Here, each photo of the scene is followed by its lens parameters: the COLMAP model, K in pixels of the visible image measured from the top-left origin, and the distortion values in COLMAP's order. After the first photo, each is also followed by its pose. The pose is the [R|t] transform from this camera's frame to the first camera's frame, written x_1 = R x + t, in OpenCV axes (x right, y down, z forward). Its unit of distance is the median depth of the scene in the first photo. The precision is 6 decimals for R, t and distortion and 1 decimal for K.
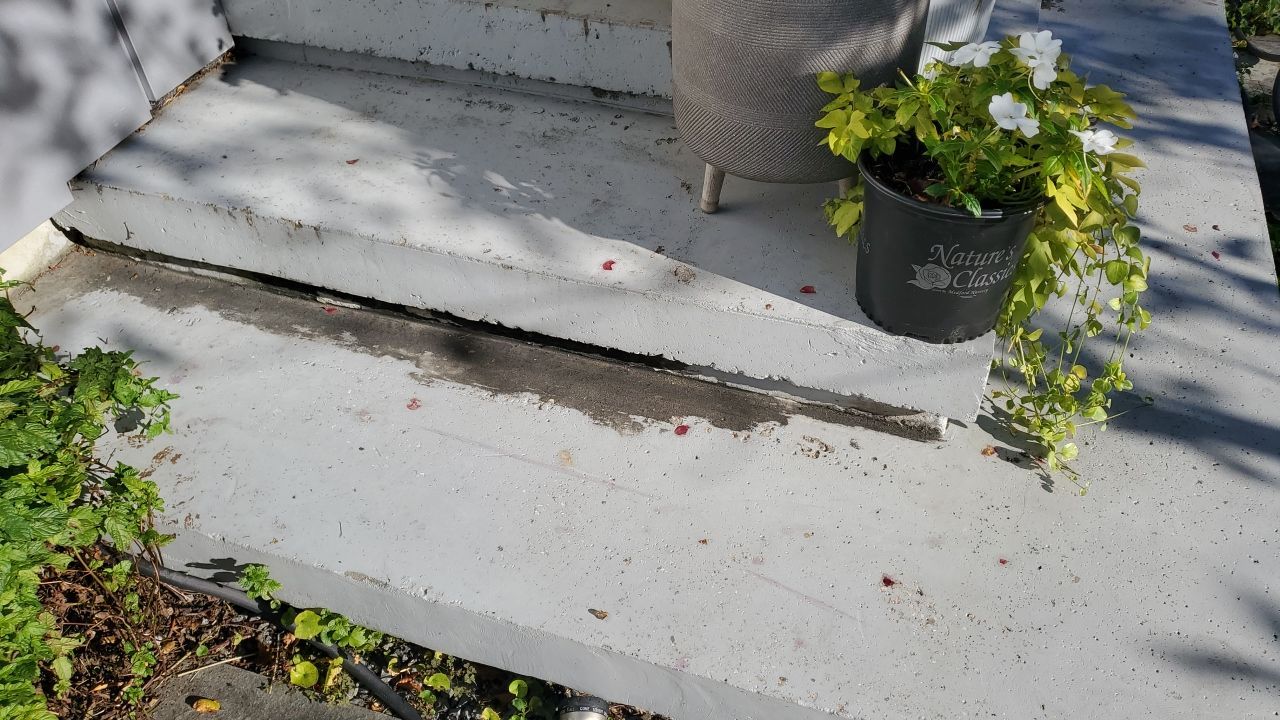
lens RADIAL K [[973.1, 0, 643.9], [0, 973.1, 360.5], [0, 0, 1]] dist [0.012550, -0.015615]
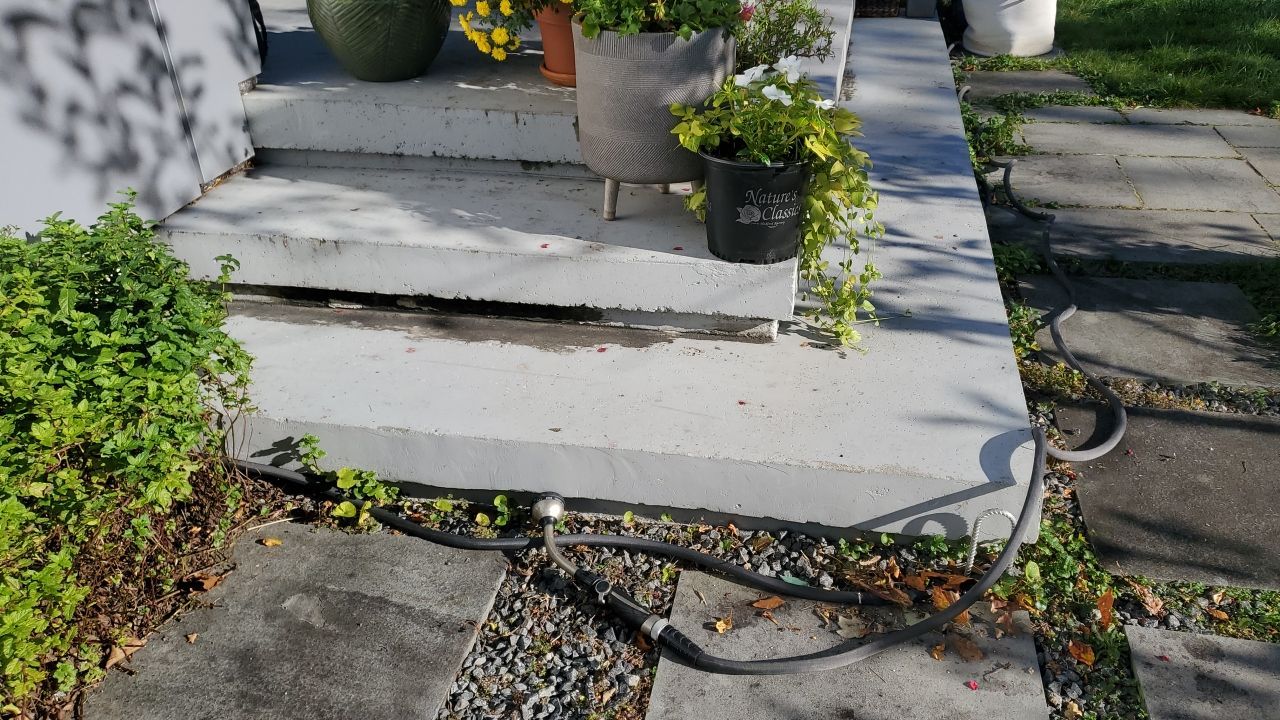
lens RADIAL K [[973.1, 0, 639.4], [0, 973.1, 357.4], [0, 0, 1]] dist [0.012550, -0.015615]
pose [[0.993246, -0.055974, 0.101629, -0.050461], [0.078608, 0.968904, -0.234618, 0.410247], [-0.085336, 0.241022, 0.966761, -0.389760]]
